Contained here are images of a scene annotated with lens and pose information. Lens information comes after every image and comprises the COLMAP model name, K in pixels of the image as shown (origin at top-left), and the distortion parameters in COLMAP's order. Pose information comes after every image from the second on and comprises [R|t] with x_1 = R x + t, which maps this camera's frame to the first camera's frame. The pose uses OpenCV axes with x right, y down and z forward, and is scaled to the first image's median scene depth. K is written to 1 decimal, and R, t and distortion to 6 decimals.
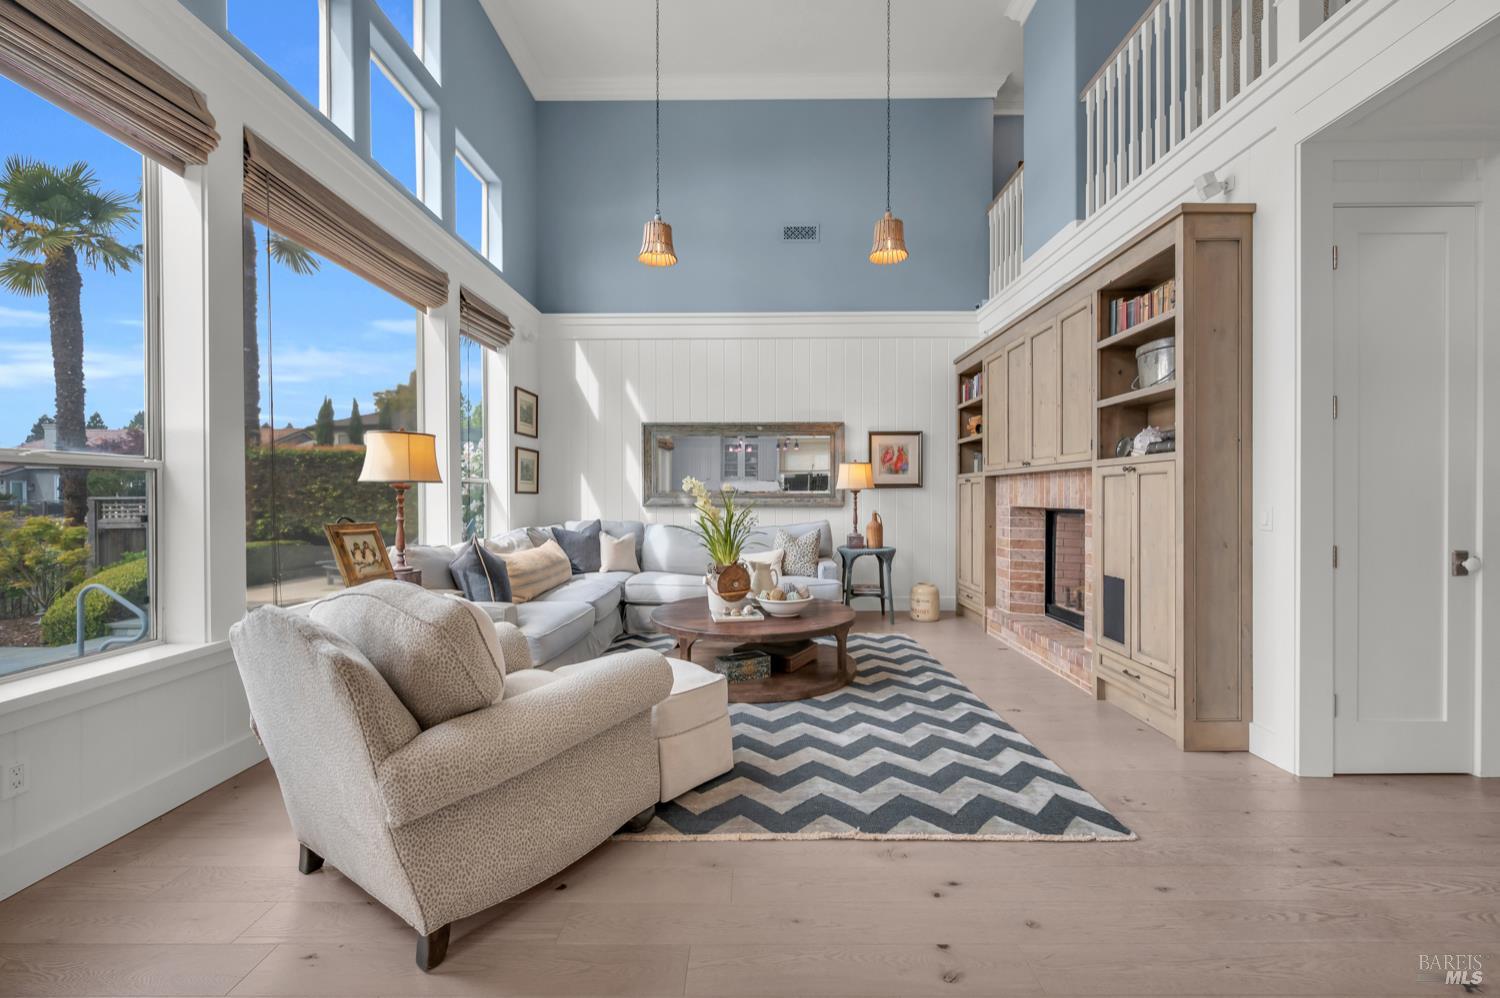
lens RADIAL K [[596.6, 0, 754.3], [0, 596.6, 501.7], [0, 0, 1]] dist [-0.001891, -0.000888]
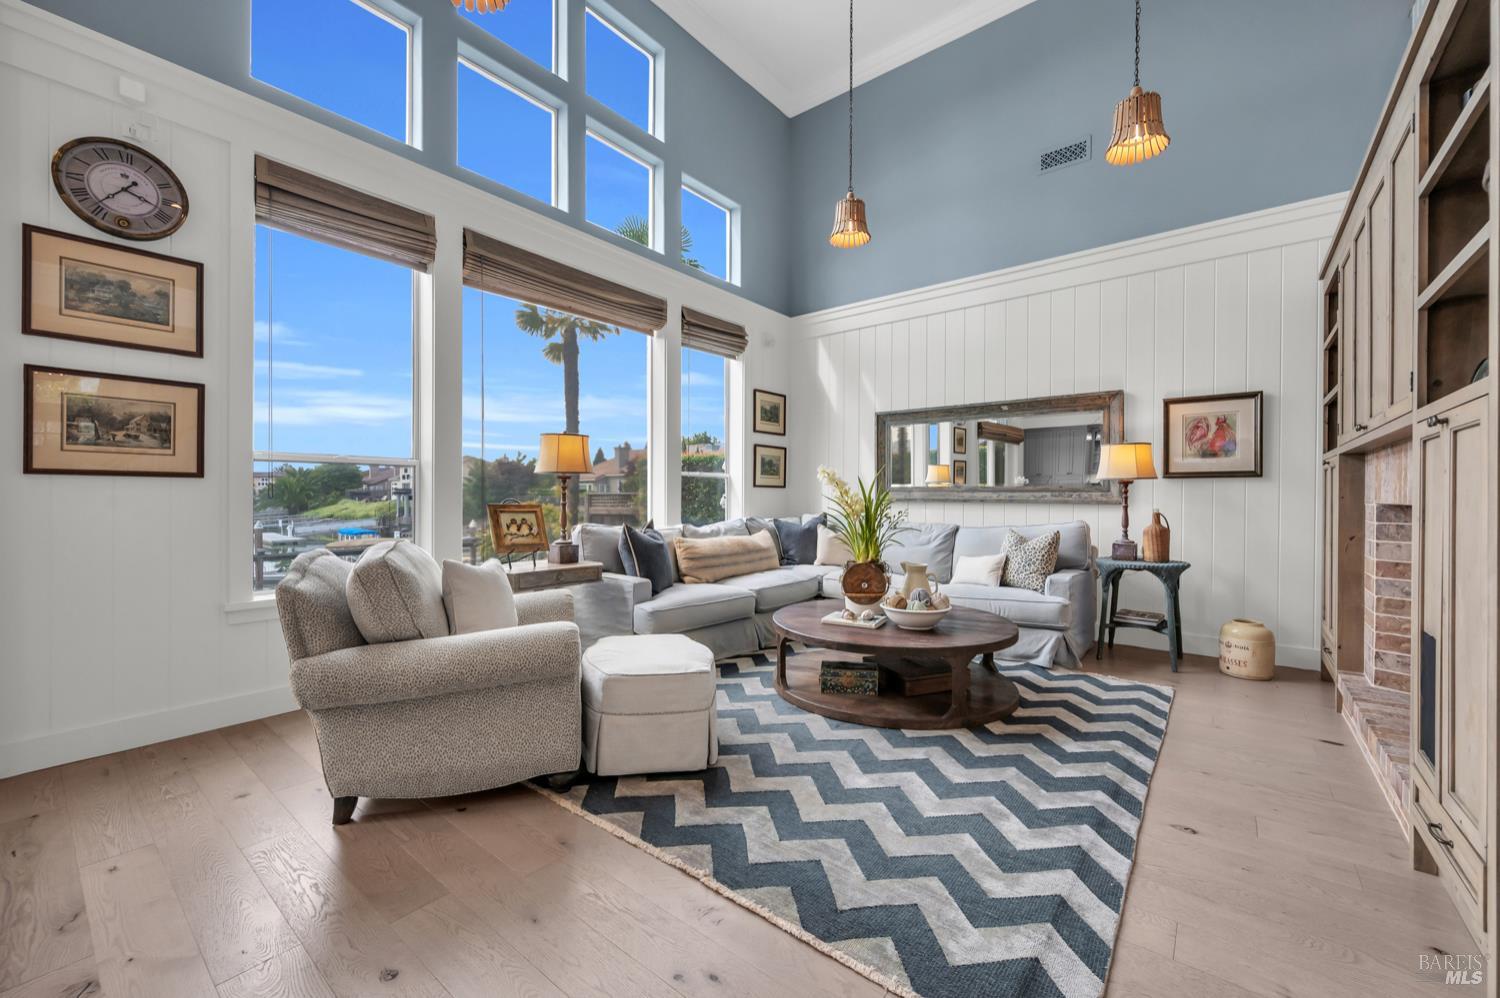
lens RADIAL K [[596.6, 0, 747.7], [0, 596.6, 499.7], [0, 0, 1]] dist [-0.001891, -0.000888]
pose [[0.779209, 0.009072, -0.626699, 0.307391], [-0.011810, 0.999930, -0.000208, 0.011022], [0.626653, 0.007563, 0.779262, 0.157313]]
